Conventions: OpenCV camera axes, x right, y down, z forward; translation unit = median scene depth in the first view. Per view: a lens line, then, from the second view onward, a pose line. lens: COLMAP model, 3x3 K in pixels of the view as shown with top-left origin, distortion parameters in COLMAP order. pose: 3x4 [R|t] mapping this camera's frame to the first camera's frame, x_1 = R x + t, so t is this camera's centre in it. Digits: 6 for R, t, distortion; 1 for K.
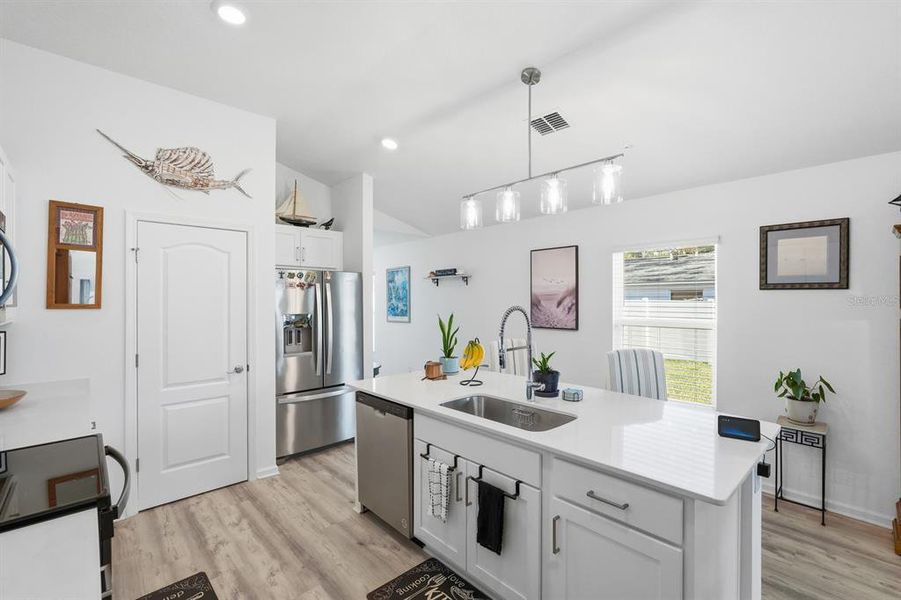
lens RADIAL K [[406.2, 0, 453.3], [0, 406.2, 301.7], [0, 0, 1]] dist [-0.001149, 0.000081]
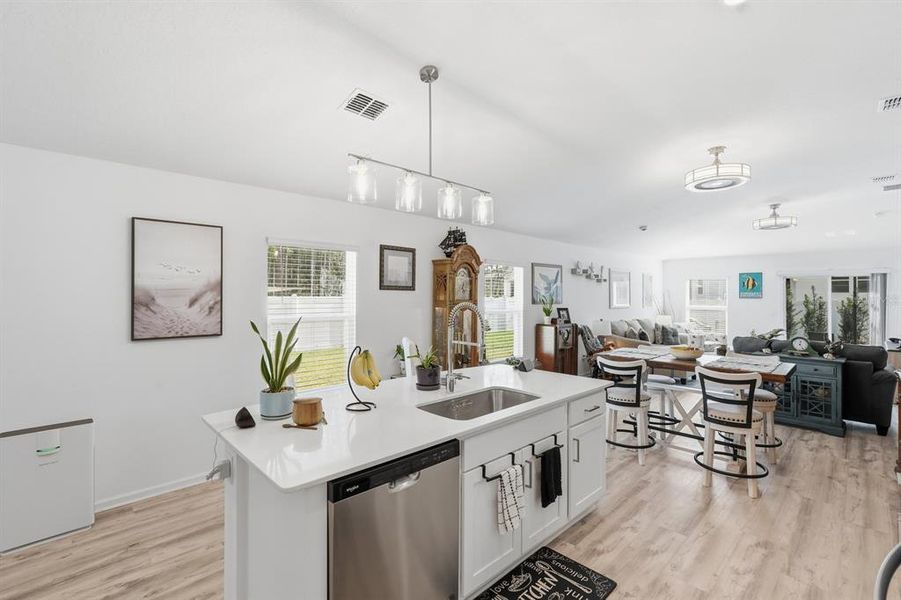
lens RADIAL K [[408.6, 0, 450.5], [0, 408.6, 300.0], [0, 0, 1]] dist [-0.000065, -0.000032]
pose [[-0.026834, -0.007879, 0.999609, -0.677225], [0.002384, 0.999966, 0.007946, -0.004497], [-0.999637, 0.002596, -0.026814, 0.806661]]
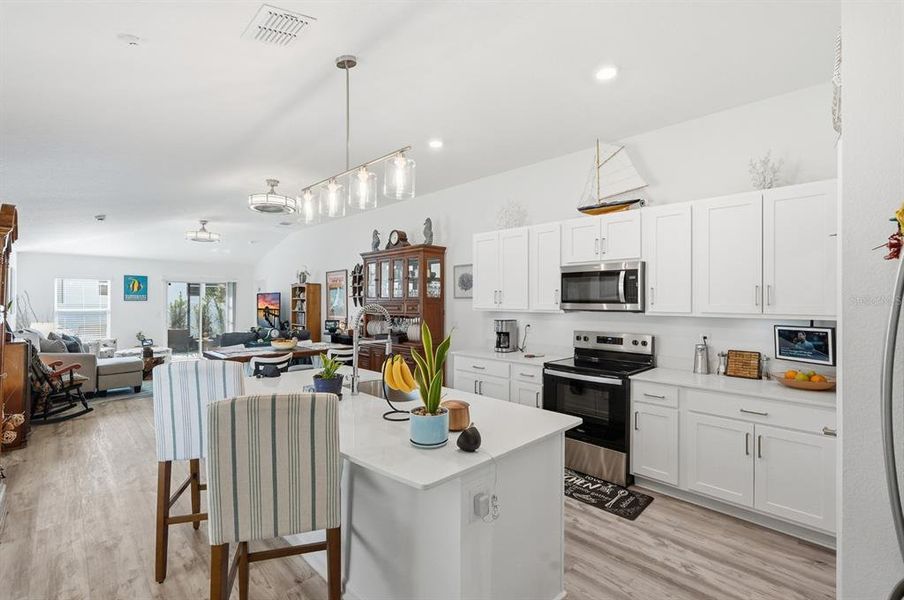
lens RADIAL K [[398.1, 0, 452.0], [0, 398.1, 300.0], [0, 0, 1]] dist [-0.003130, -0.000084]
pose [[-0.999501, -0.003582, -0.031393, -0.020319], [-0.003565, 0.999993, -0.000600, -0.000007], [0.031394, -0.000488, -0.999507, 1.601416]]
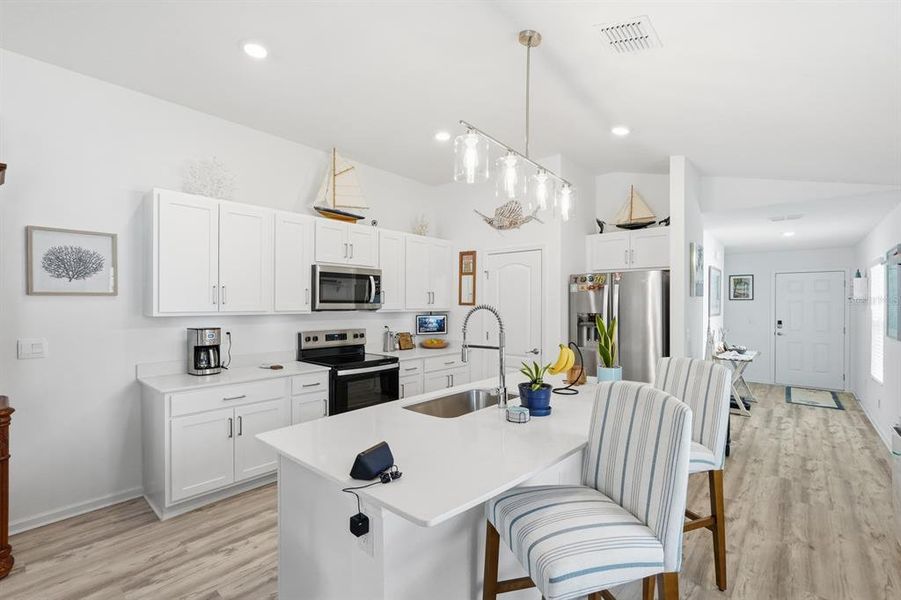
lens RADIAL K [[409.3, 0, 451.0], [0, 409.3, 309.3], [0, 0, 1]] dist [-0.002498, -0.000261]
pose [[0.114804, 0.015441, -0.993268, 0.873027], [-0.005637, 0.999873, 0.014892, 0.005451], [0.993372, 0.003890, 0.114876, 0.607765]]
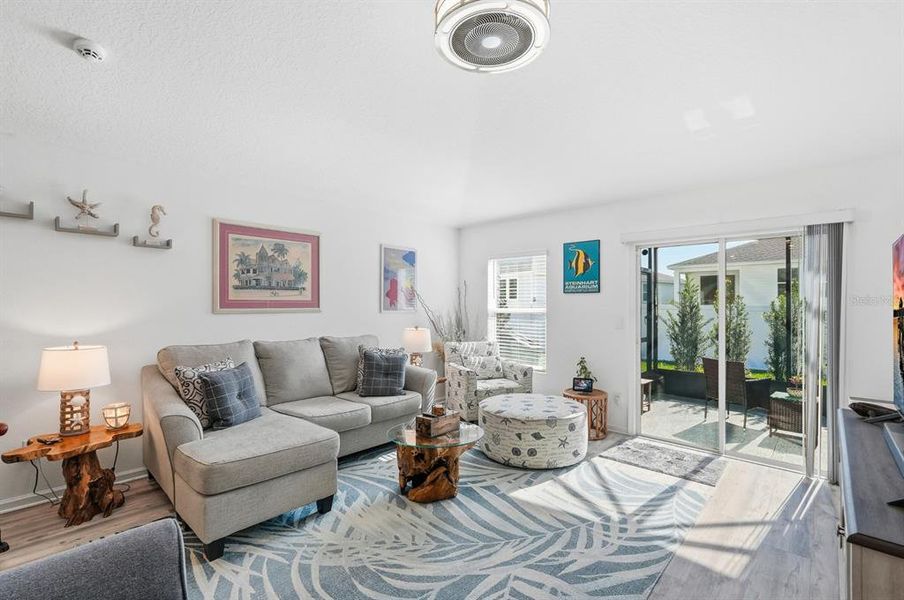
lens RADIAL K [[399.7, 0, 447.0], [0, 399.7, 304.9], [0, 0, 1]] dist [-0.018843, 0.000083]
pose [[-0.057950, 0.001377, 0.998319, 0.858631], [0.001775, 0.999998, -0.001276, 0.055311], [-0.998318, 0.001698, -0.057952, -0.919388]]
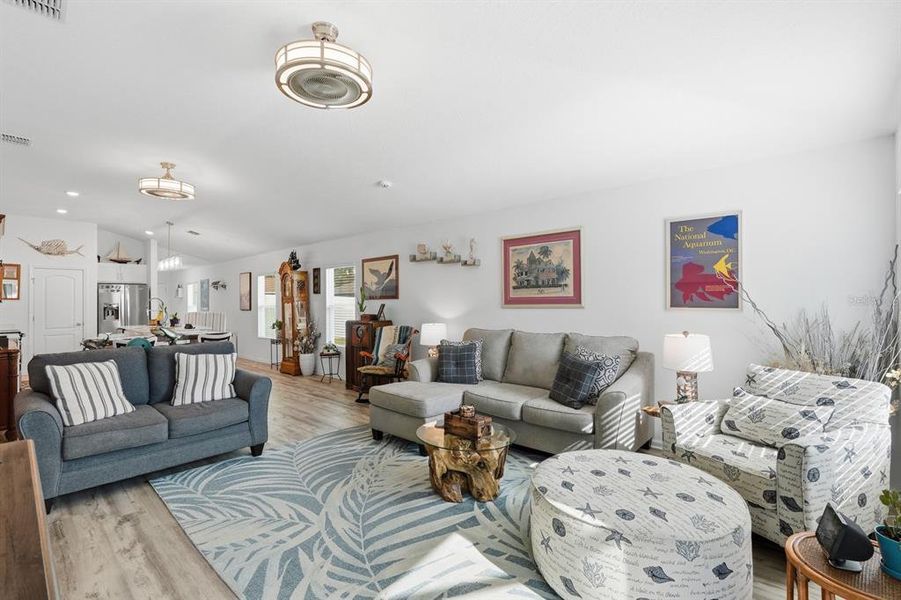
lens RADIAL K [[408.6, 0, 450.5], [0, 408.6, 300.0], [0, 0, 1]] dist [-0.000065, -0.000032]
pose [[0.996321, -0.008346, 0.085297, 1.715646], [0.008813, 0.999948, -0.005101, 0.053350], [-0.085250, 0.005834, 0.996342, -1.910425]]
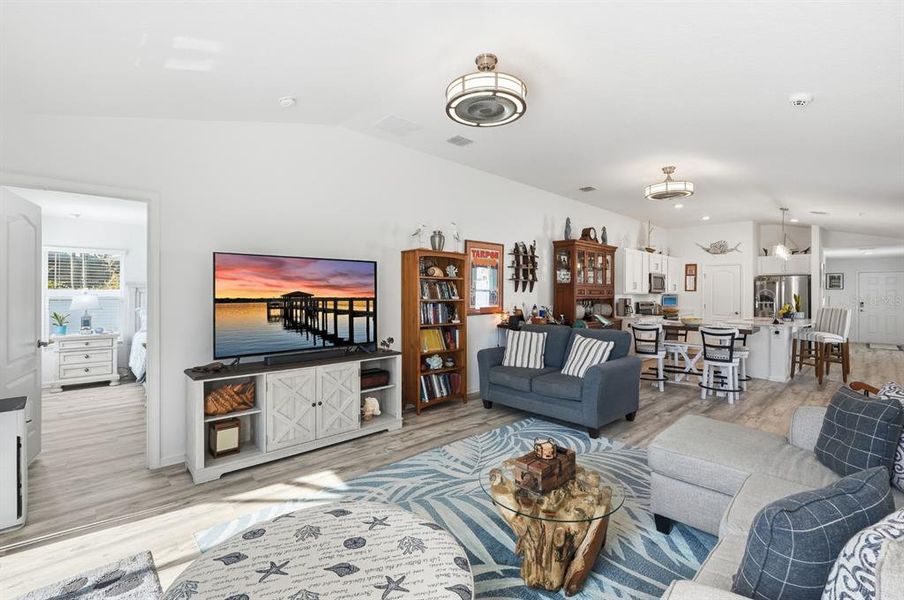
lens RADIAL K [[407.6, 0, 454.9], [0, 407.6, 301.7], [0, 0, 1]] dist [-0.001149, 0.000081]
pose [[0.016192, 0.019153, -0.999685, 2.509165], [-0.008127, 0.999786, 0.019024, 0.051633], [0.999836, 0.007816, 0.016345, -1.120204]]
